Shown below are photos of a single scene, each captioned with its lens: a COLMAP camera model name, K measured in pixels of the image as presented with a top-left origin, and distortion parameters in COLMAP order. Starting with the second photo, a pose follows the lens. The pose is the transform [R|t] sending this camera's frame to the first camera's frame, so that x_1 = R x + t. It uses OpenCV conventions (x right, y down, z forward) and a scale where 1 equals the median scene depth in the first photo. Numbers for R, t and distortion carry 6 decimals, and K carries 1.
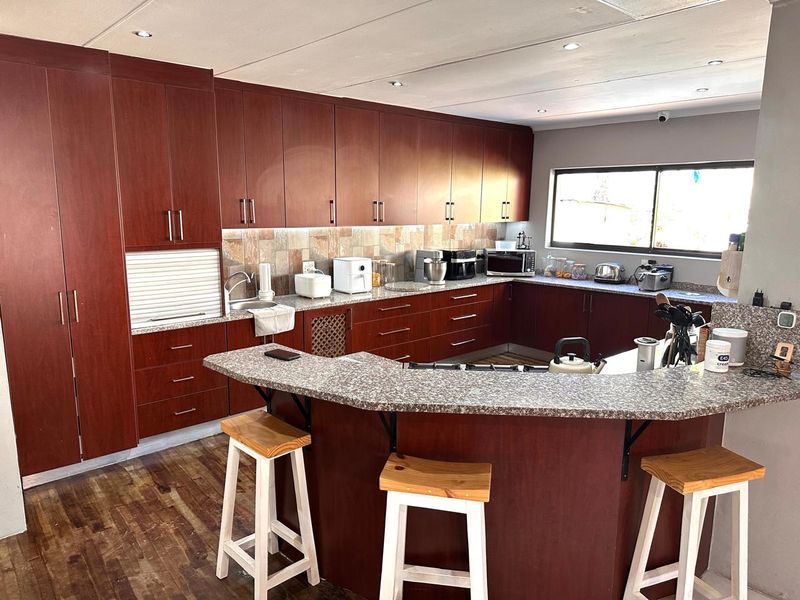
lens RADIAL K [[562.9, 0, 400.8], [0, 562.9, 302.1], [0, 0, 1]] dist [0.045537, -0.062306]
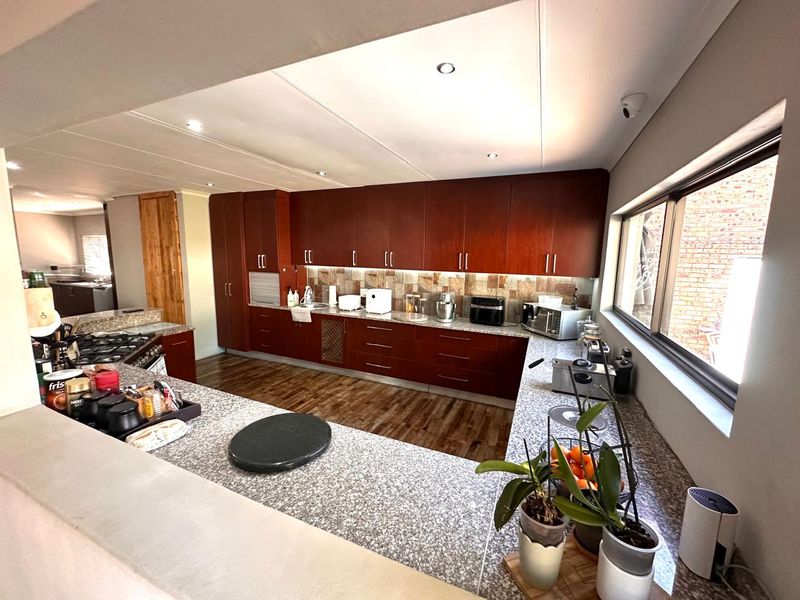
lens RADIAL K [[319.6, 0, 398.6], [0, 319.6, 298.7], [0, 0, 1]] dist [-0.003595, 0.000095]
pose [[0.408854, 0.125990, -0.903861, 0.686530], [-0.178037, 0.982406, 0.056404, -0.108957], [0.895065, 0.137860, 0.424091, 0.674604]]
